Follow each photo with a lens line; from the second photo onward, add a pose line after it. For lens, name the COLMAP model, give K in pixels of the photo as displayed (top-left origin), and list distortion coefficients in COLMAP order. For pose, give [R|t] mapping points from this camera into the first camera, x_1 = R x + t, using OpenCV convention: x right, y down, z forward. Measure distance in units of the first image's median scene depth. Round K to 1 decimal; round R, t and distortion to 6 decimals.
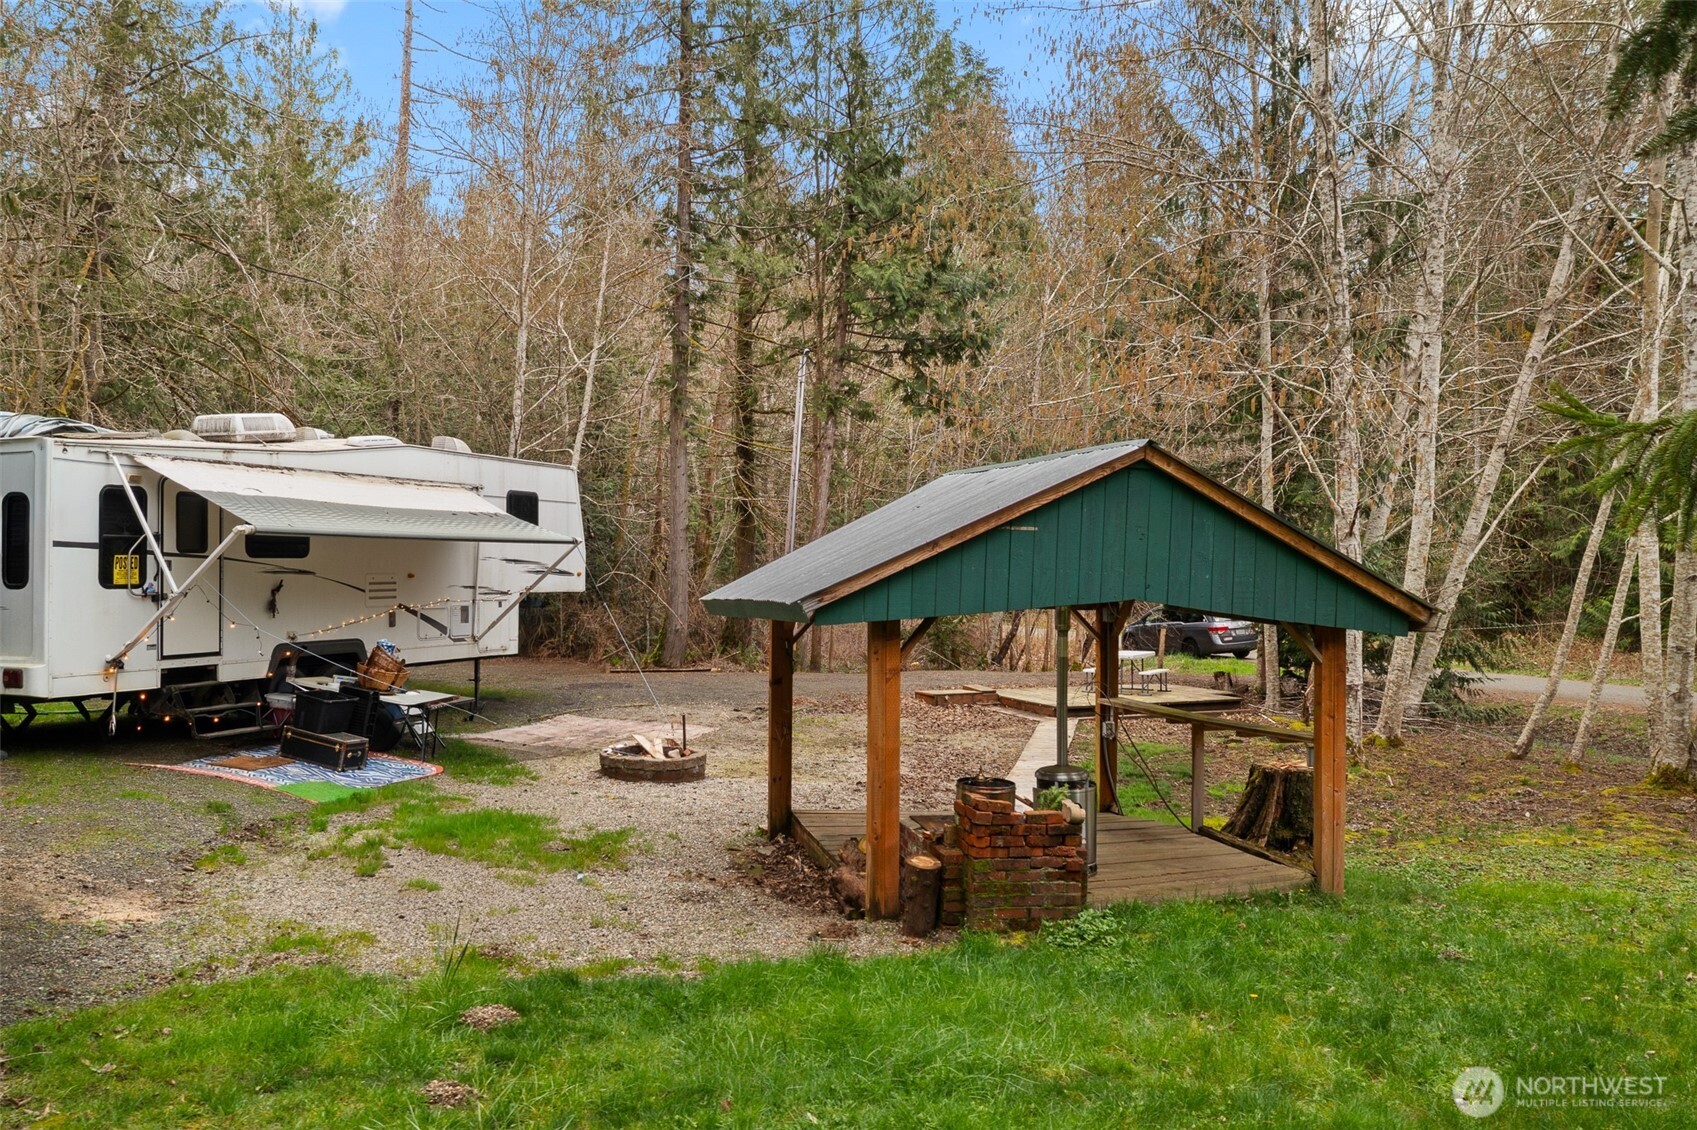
lens RADIAL K [[1332.7, 0, 845.5], [0, 1332.7, 567.6], [0, 0, 1]] dist [-0.027477, 0.011036]
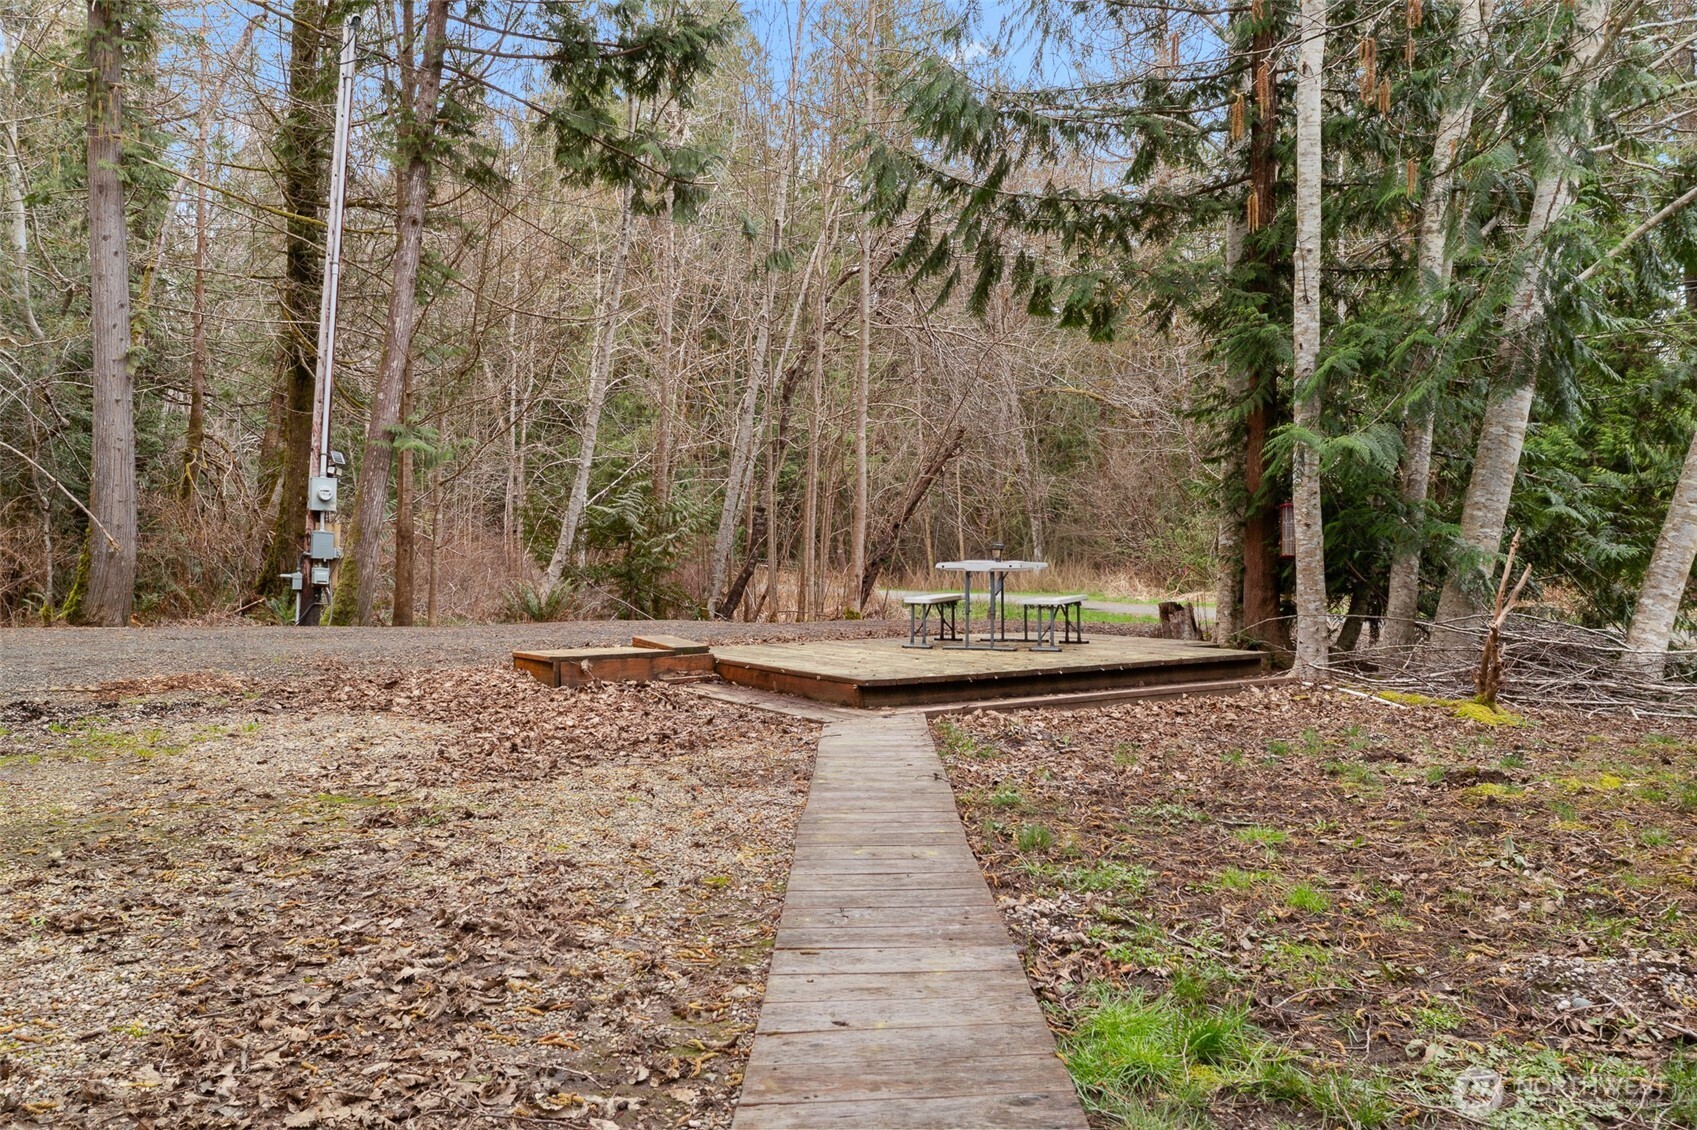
lens RADIAL K [[1332.7, 0, 849.9], [0, 1332.7, 561.4], [0, 0, 1]] dist [-0.027477, 0.011036]
pose [[0.979806, -0.006071, 0.199858, 0.077372], [0.004312, 0.999948, 0.009235, 0.065930], [-0.199904, -0.008187, 0.979781, 0.618230]]
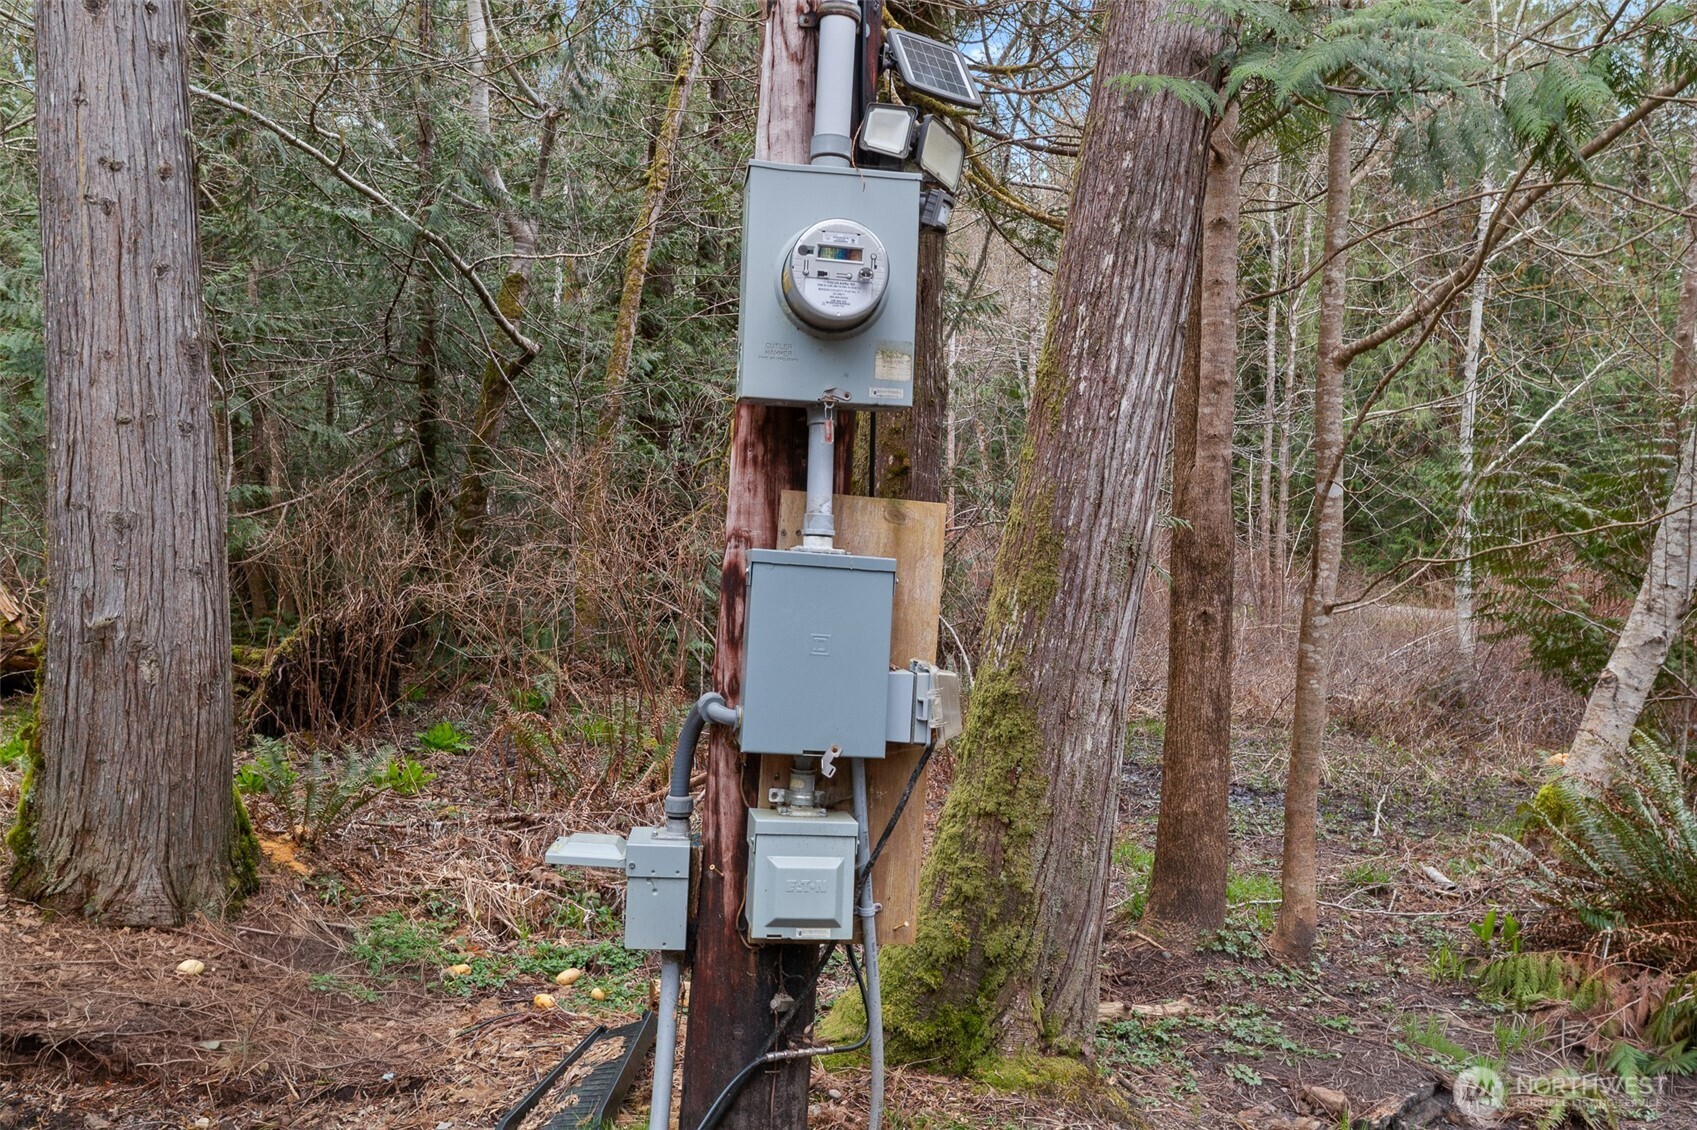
lens RADIAL K [[1332.7, 0, 851.0], [0, 1332.7, 560.9], [0, 0, 1]] dist [-0.027477, 0.011036]
pose [[0.961375, 0.006466, -0.275165, -0.028177], [-0.005617, 0.999977, 0.003874, 0.055356], [0.275183, -0.002179, 0.961389, 1.279965]]
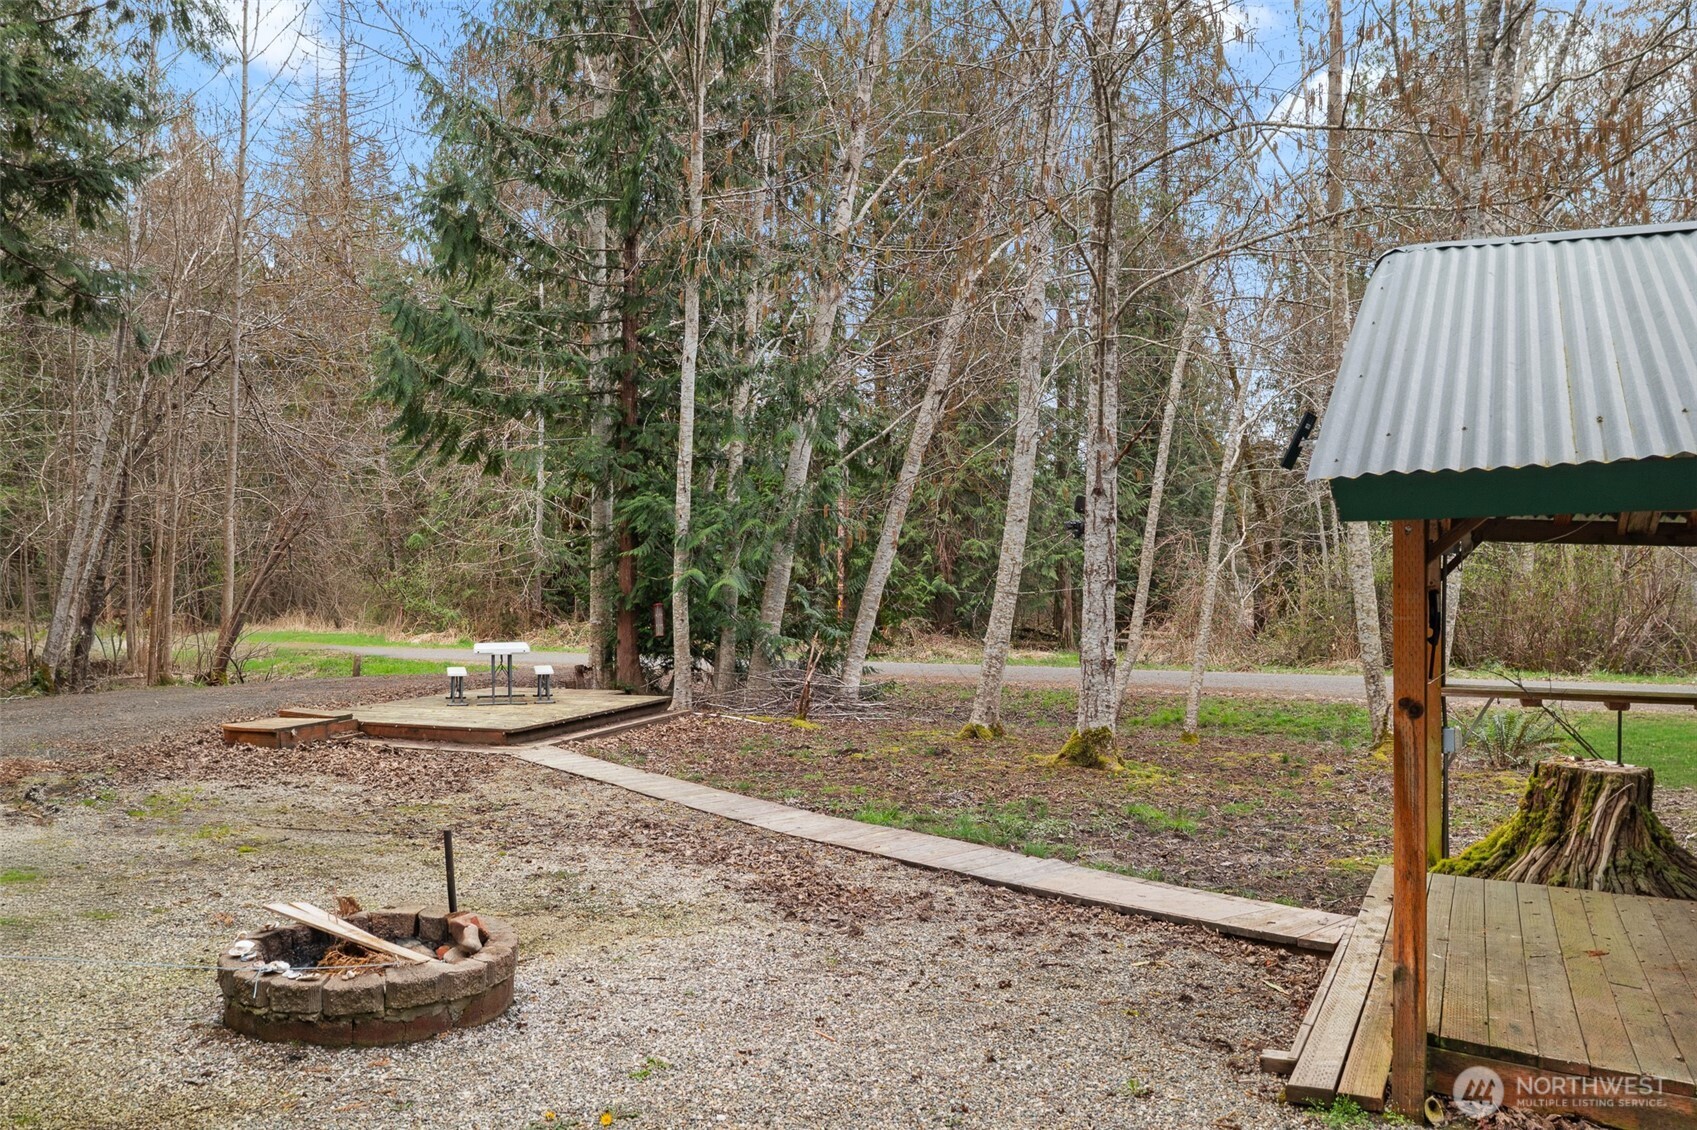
lens RADIAL K [[1332.7, 0, 841.1], [0, 1332.7, 569.3], [0, 0, 1]] dist [-0.027477, 0.011036]
pose [[0.656766, -0.004585, 0.754081, -0.221469], [0.001829, 0.999988, 0.004487, 0.022914], [-0.754093, -0.001567, 0.656766, 0.440869]]
